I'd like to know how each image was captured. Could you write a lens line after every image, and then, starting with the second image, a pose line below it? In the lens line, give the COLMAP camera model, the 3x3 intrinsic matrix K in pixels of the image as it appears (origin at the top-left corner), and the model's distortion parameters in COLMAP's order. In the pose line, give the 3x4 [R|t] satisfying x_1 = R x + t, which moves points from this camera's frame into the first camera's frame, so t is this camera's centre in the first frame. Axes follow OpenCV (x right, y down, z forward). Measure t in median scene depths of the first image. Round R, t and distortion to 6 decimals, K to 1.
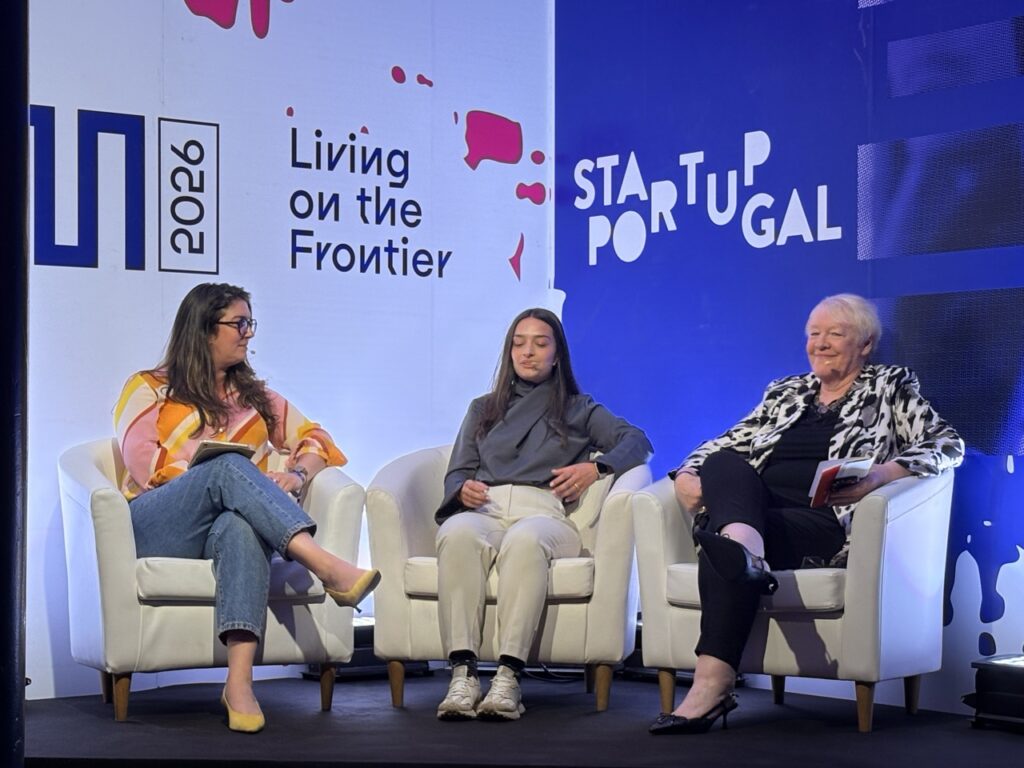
lens RADIAL K [[2308.2, 0, 510.1], [0, 2308.2, 384.0], [0, 0, 1]] dist [0.172502, 0.000000]
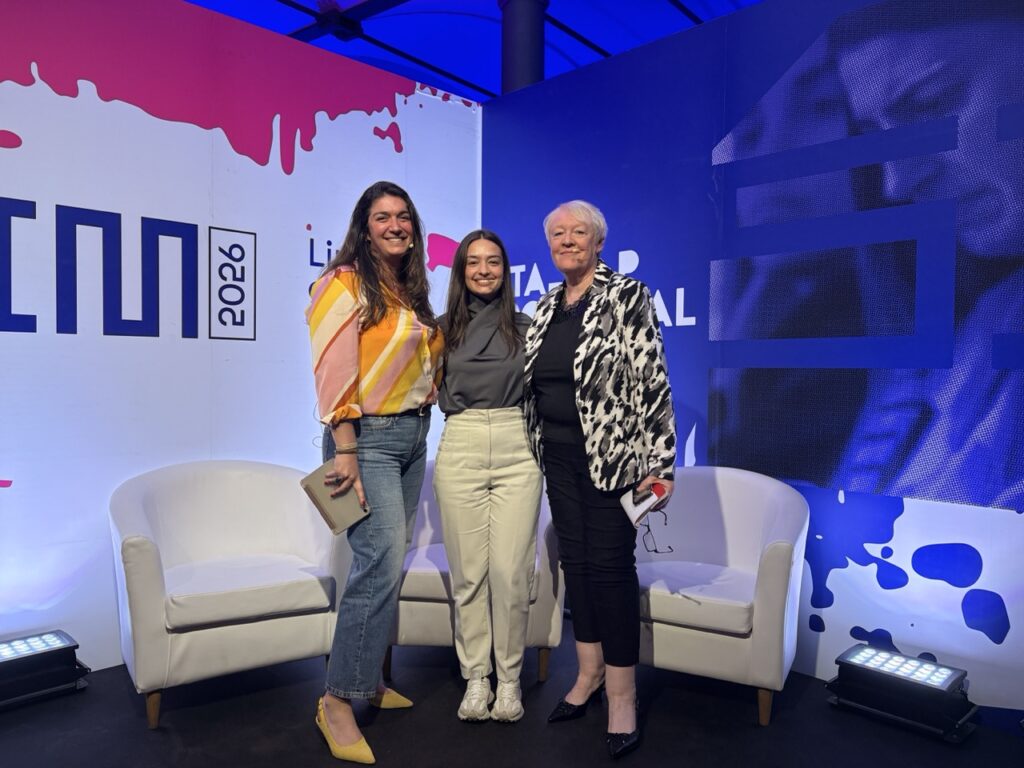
lens RADIAL K [[765.4, 0, 513.4], [0, 765.4, 391.4], [0, 0, 1]] dist [0.008861, -0.014573]
pose [[0.990329, 0.006302, 0.138597, -0.035439], [-0.013633, 0.998553, 0.052010, -0.043339], [-0.138069, -0.053397, 0.988982, 0.521648]]
